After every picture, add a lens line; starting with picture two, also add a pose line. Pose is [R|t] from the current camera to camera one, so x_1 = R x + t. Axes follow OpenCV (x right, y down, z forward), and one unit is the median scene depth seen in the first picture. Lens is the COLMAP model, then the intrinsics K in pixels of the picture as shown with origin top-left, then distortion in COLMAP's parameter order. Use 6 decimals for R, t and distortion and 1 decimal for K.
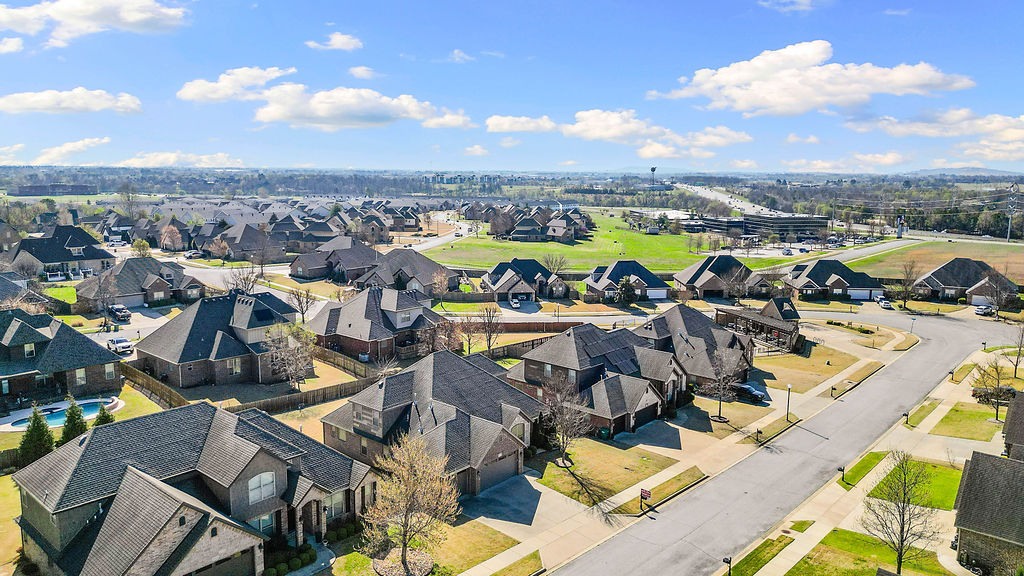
lens RADIAL K [[712.1, 0, 512.0], [0, 712.1, 288.0], [0, 0, 1]] dist [0.092399, -0.110009]
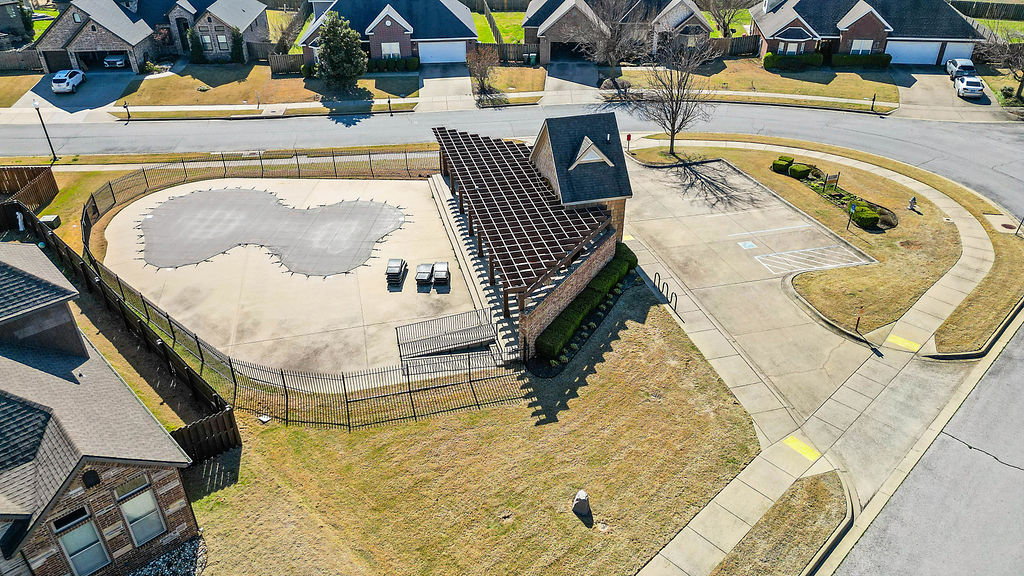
lens RADIAL K [[712.1, 0, 512.0], [0, 712.1, 288.0], [0, 0, 1]] dist [0.092399, -0.110009]
pose [[0.997293, 0.023981, -0.069512, 0.282961], [0.003553, 0.928506, 0.371300, -0.021696], [0.073446, -0.370542, 0.925907, 0.548015]]
